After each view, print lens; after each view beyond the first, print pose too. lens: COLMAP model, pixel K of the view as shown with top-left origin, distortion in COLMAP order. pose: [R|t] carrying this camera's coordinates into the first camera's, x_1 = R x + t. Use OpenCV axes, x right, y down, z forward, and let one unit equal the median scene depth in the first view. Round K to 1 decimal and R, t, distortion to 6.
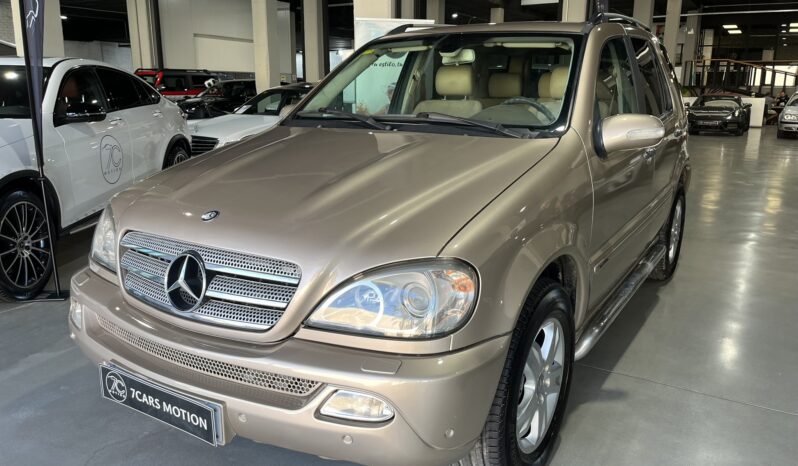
lens RADIAL K [[616.2, 0, 392.8], [0, 616.2, 233.8], [0, 0, 1]] dist [0.030360, 0.000605]
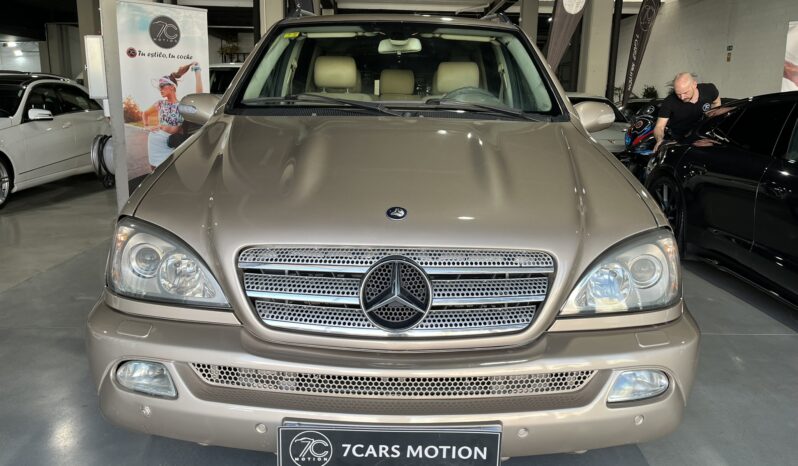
lens RADIAL K [[613.4, 0, 399.0], [0, 613.4, 233.0], [0, 0, 1]] dist [0.069817, -0.112300]
pose [[0.838918, -0.104637, 0.534104, -0.664658], [0.109985, 0.993691, 0.021920, -0.018064], [-0.533029, 0.040354, 0.845134, 0.273851]]
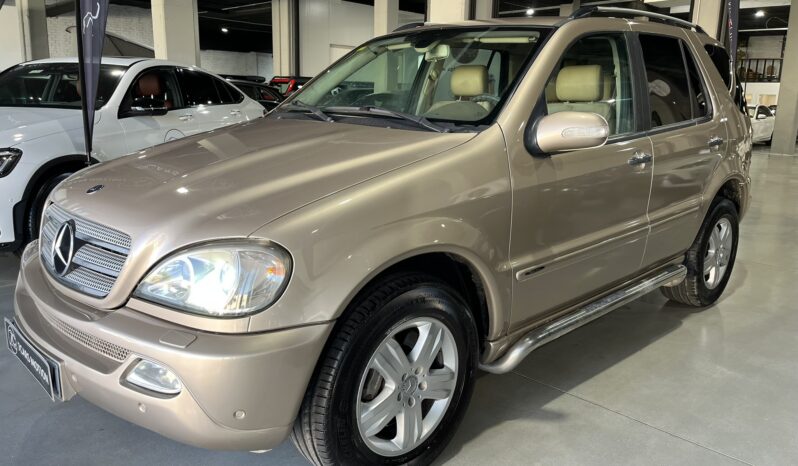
lens RADIAL K [[613.4, 0, 399.0], [0, 613.4, 233.0], [0, 0, 1]] dist [0.069817, -0.112300]
pose [[0.974460, 0.065859, -0.214686, 0.407289], [-0.069887, 0.997492, -0.011218, 0.019369], [0.213409, 0.025935, 0.976619, 0.060534]]
